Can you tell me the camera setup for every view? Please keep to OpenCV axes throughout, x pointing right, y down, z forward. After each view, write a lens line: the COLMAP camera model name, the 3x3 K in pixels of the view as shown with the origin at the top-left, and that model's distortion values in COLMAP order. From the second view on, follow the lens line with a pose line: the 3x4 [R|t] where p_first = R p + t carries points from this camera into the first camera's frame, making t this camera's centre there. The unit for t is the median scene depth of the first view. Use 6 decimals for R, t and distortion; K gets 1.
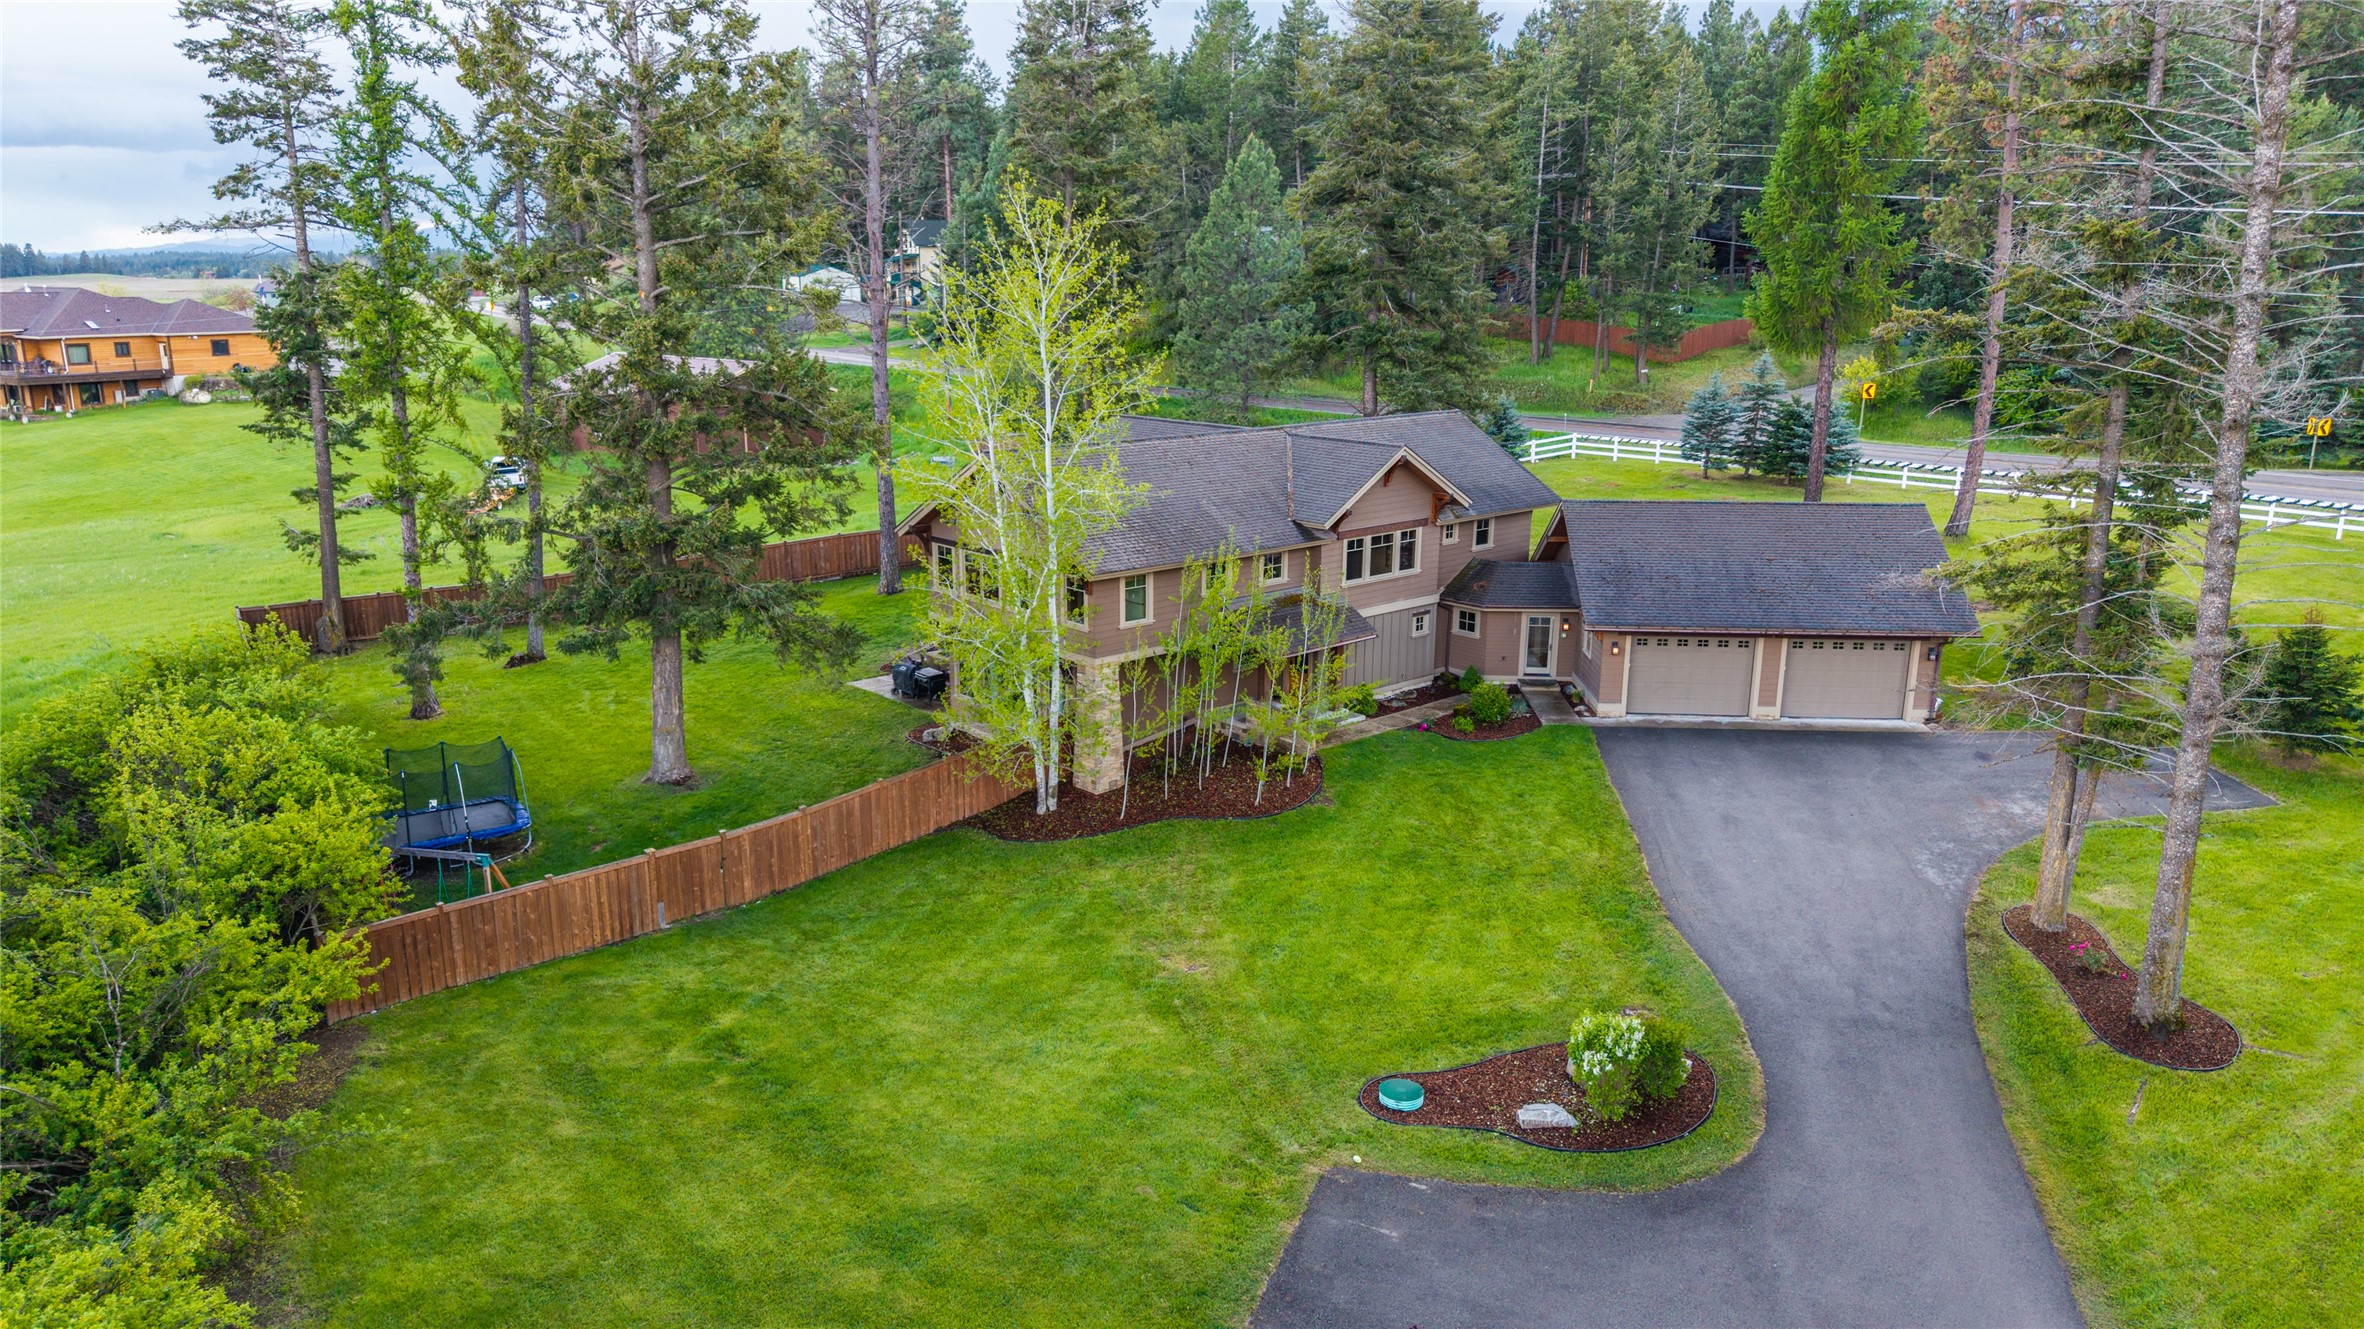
lens RADIAL K [[1571.5, 0, 1176.9], [0, 1571.5, 682.9], [0, 0, 1]] dist [0.036459, -0.072575]
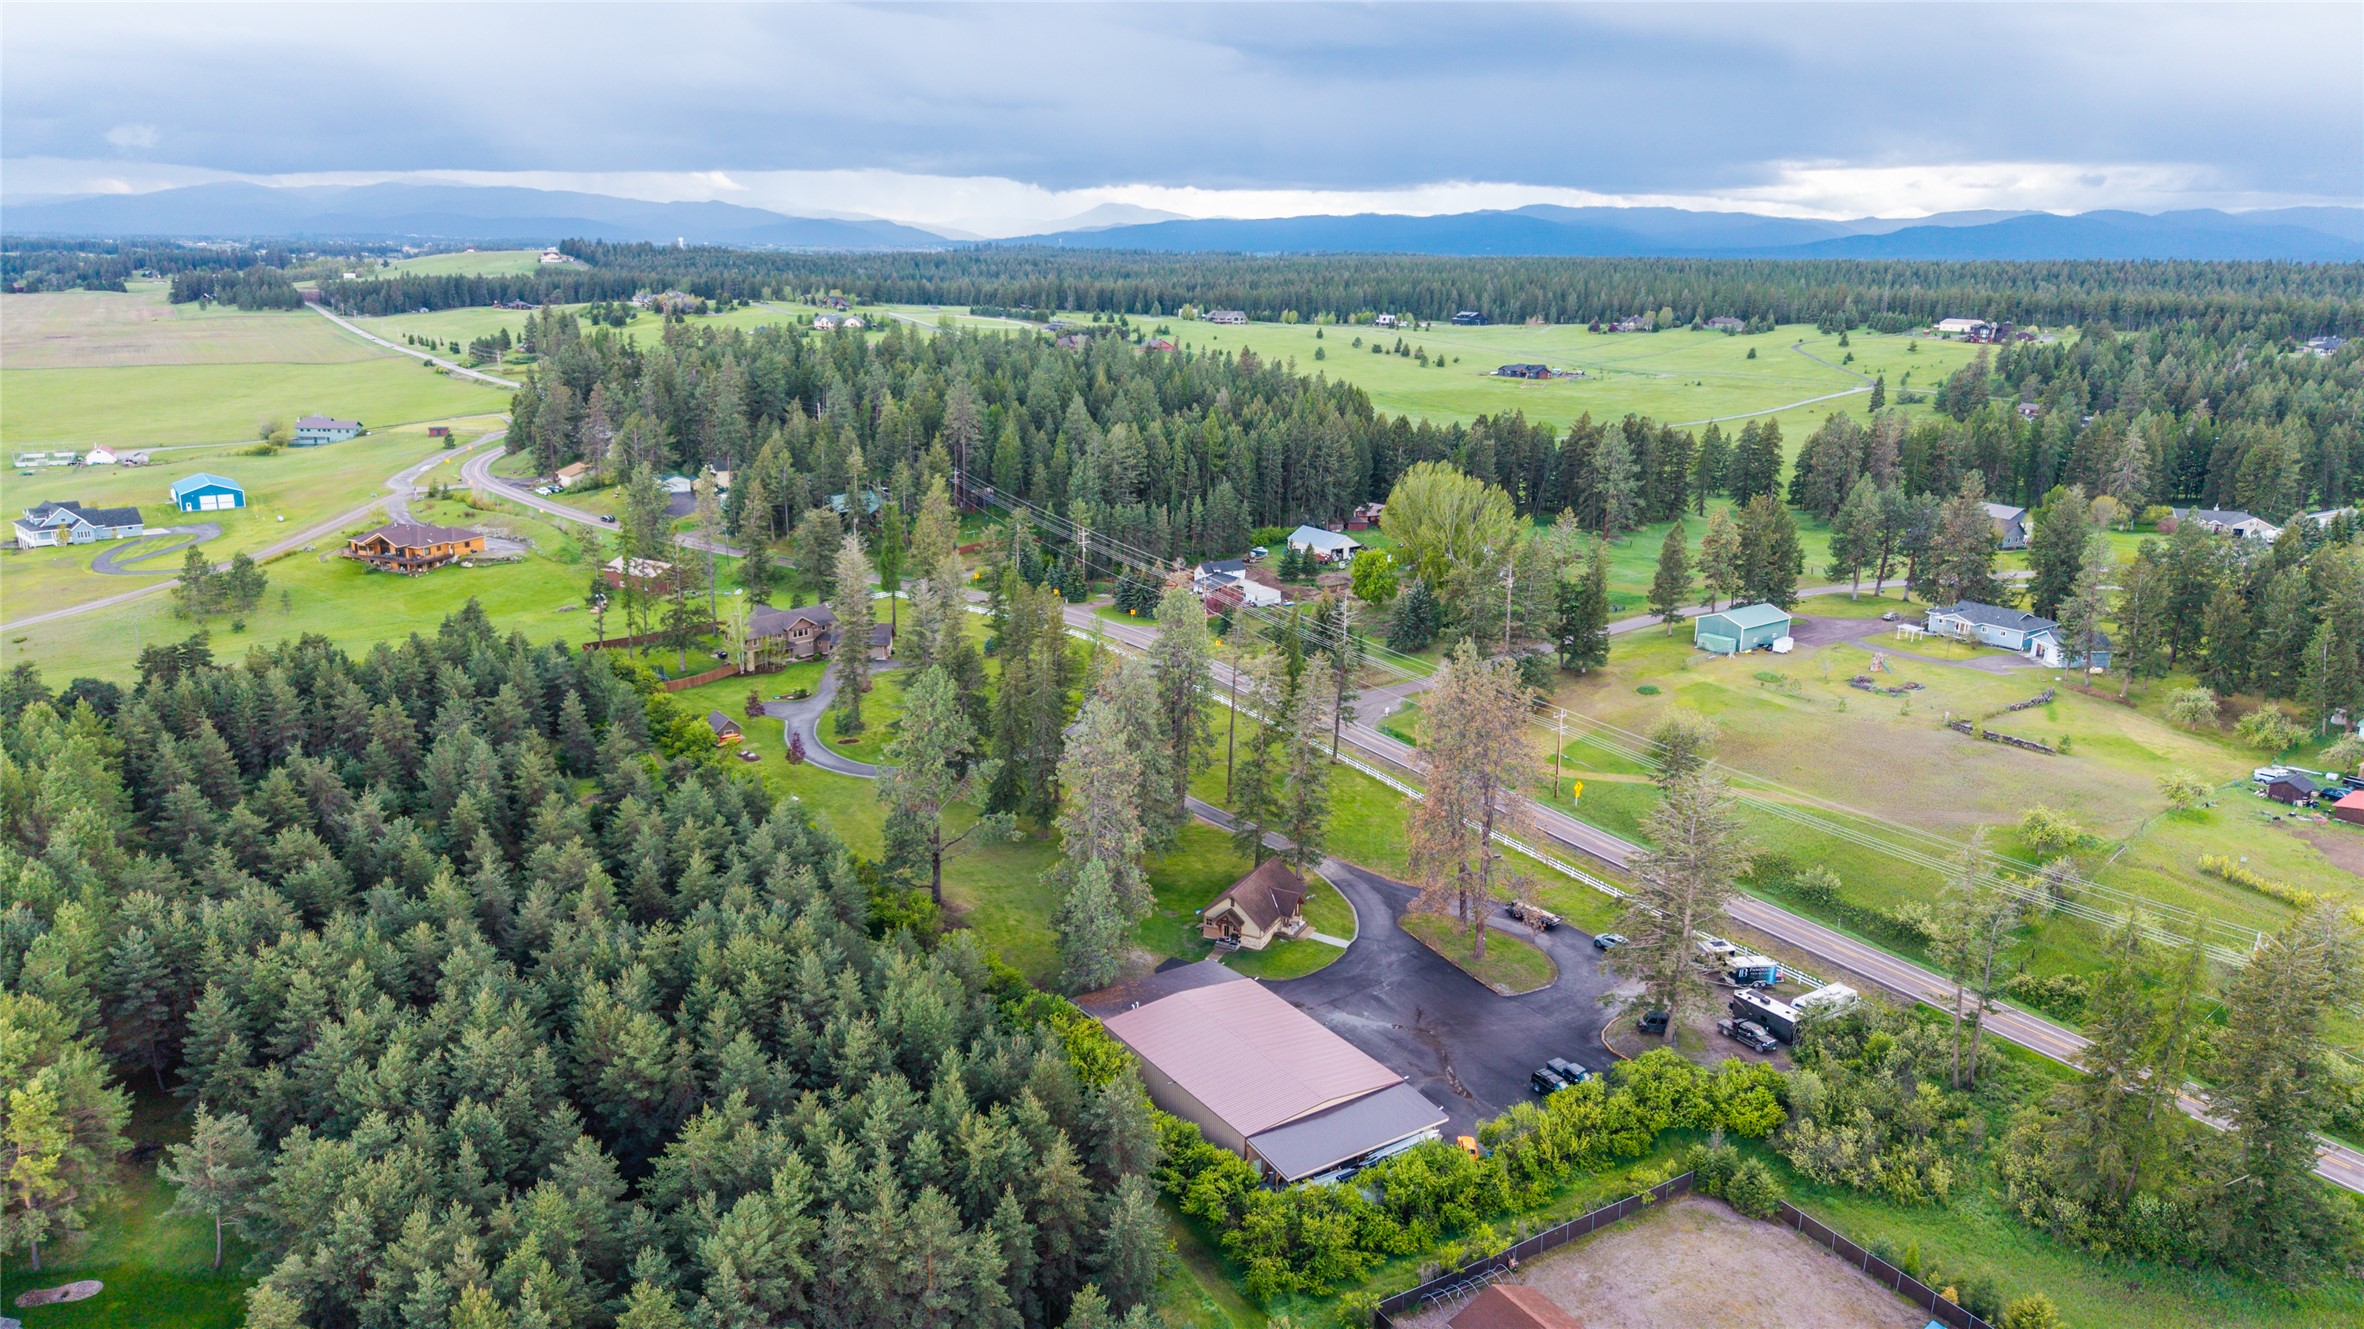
lens RADIAL K [[1571.5, 0, 1176.9], [0, 1571.5, 682.9], [0, 0, 1]] dist [0.036459, -0.072575]
pose [[0.992494, -0.016171, 0.121220, 0.905673], [0.015037, 0.999834, 0.010263, 0.075638], [-0.121366, -0.008363, 0.992573, -5.674946]]
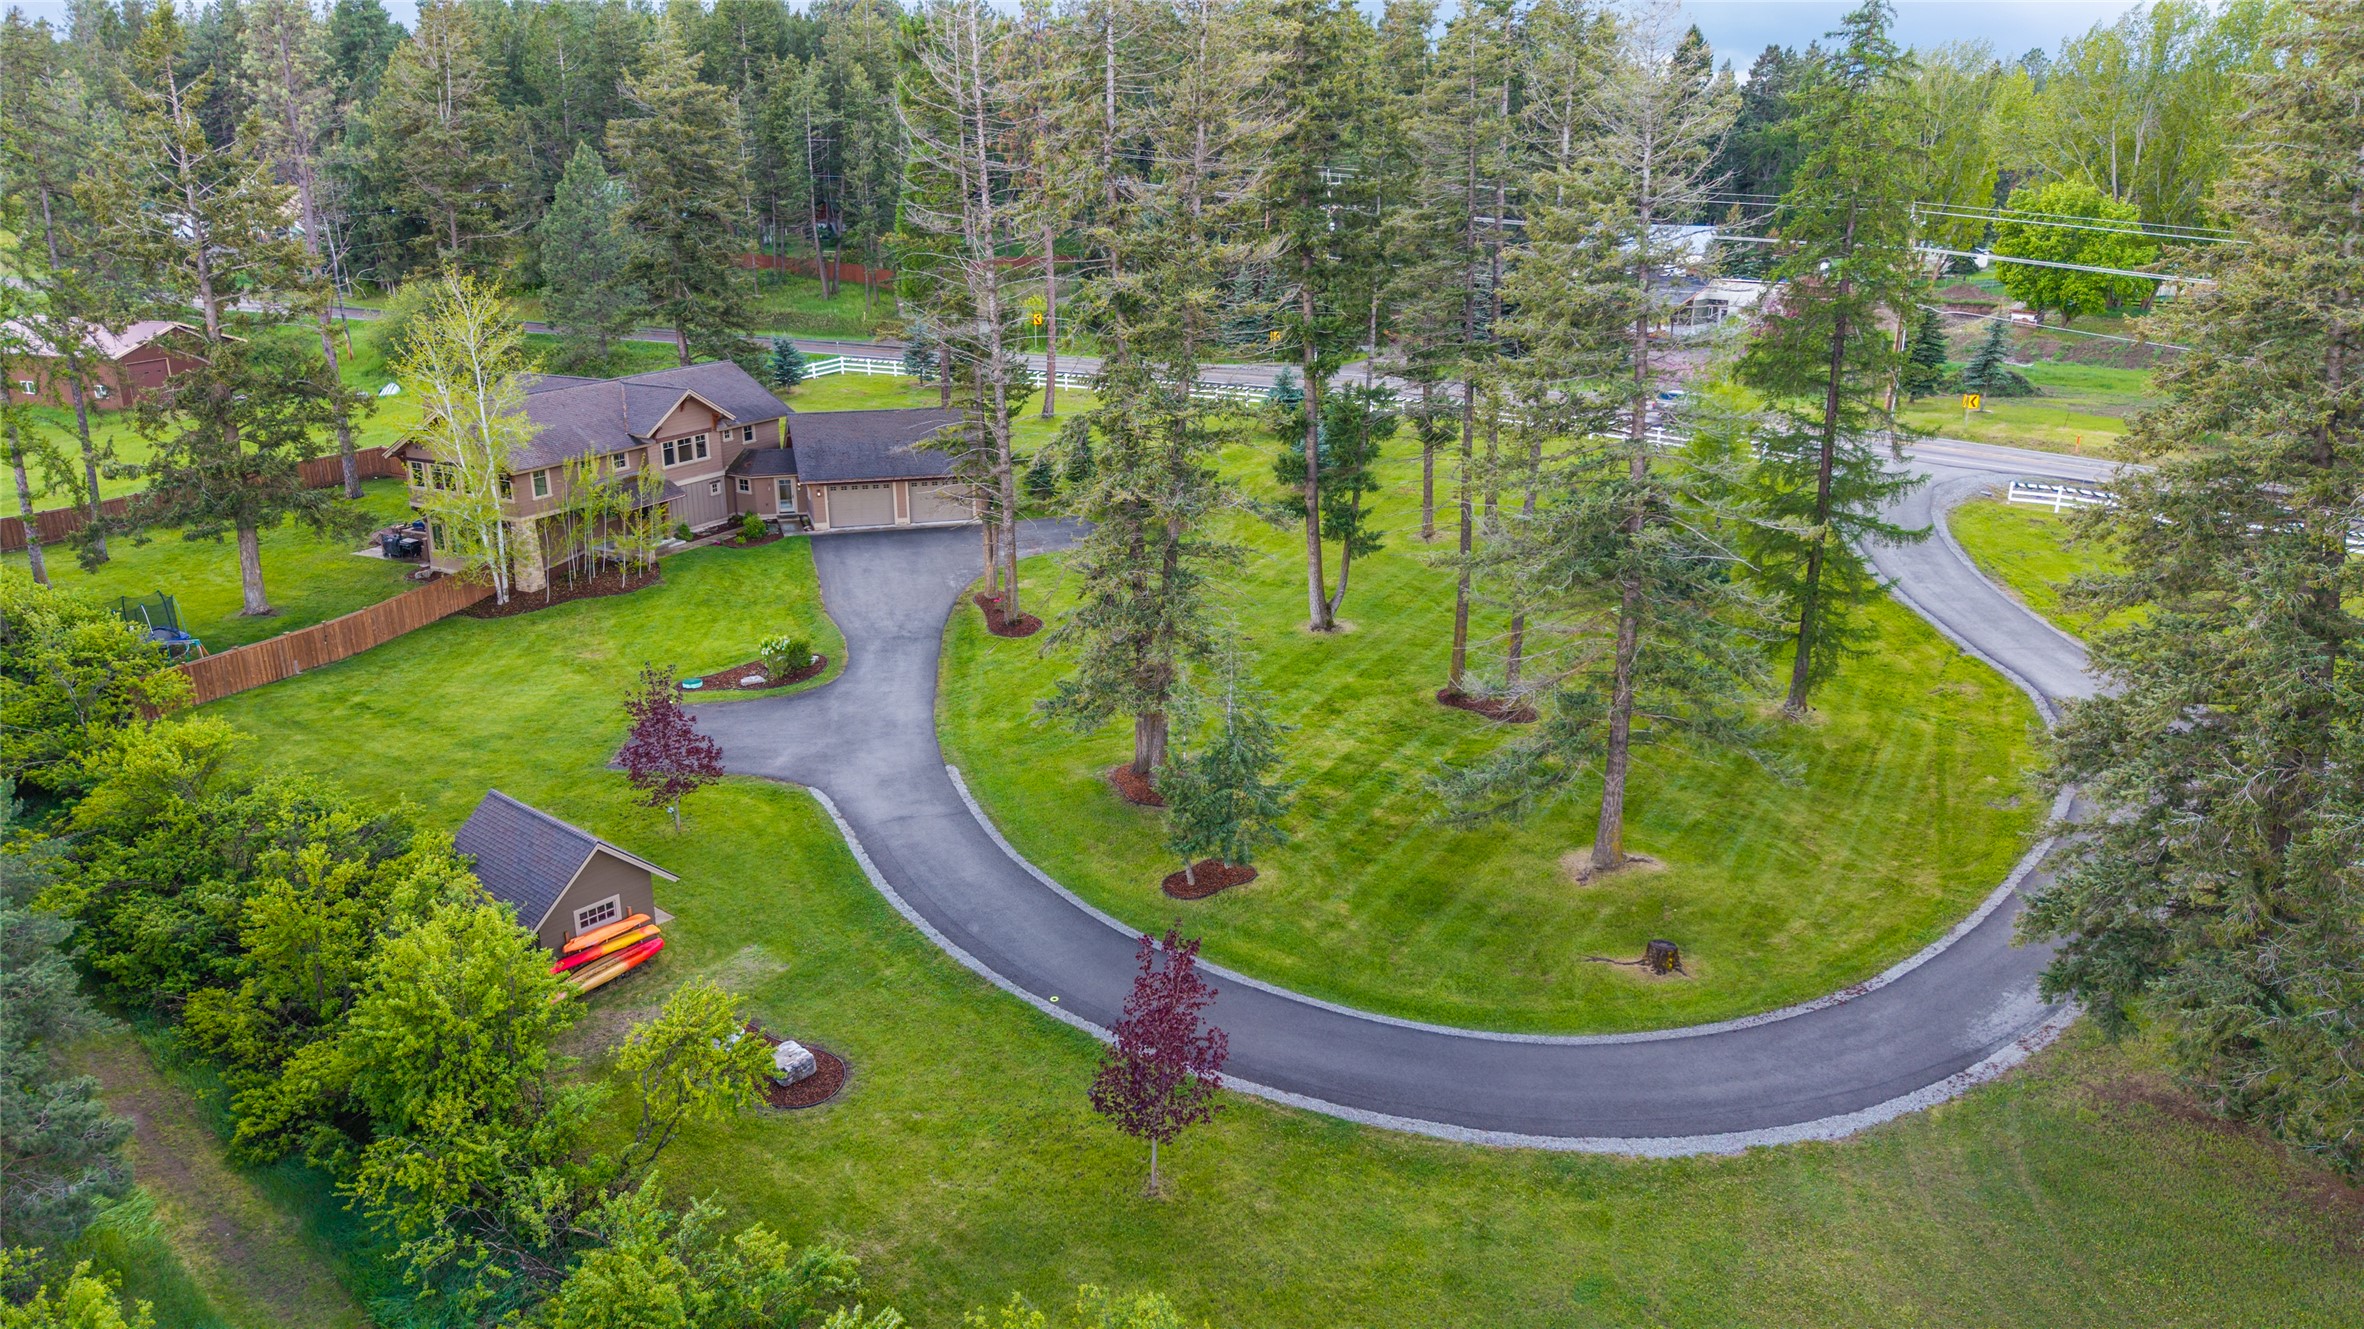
lens RADIAL K [[1571.5, 0, 1176.9], [0, 1571.5, 682.9], [0, 0, 1]] dist [0.036459, -0.072575]
pose [[0.931403, -0.117137, 0.344625, 0.003596], [0.091741, 0.991783, 0.089161, 0.076347], [-0.352238, -0.051428, 0.934497, -0.933373]]
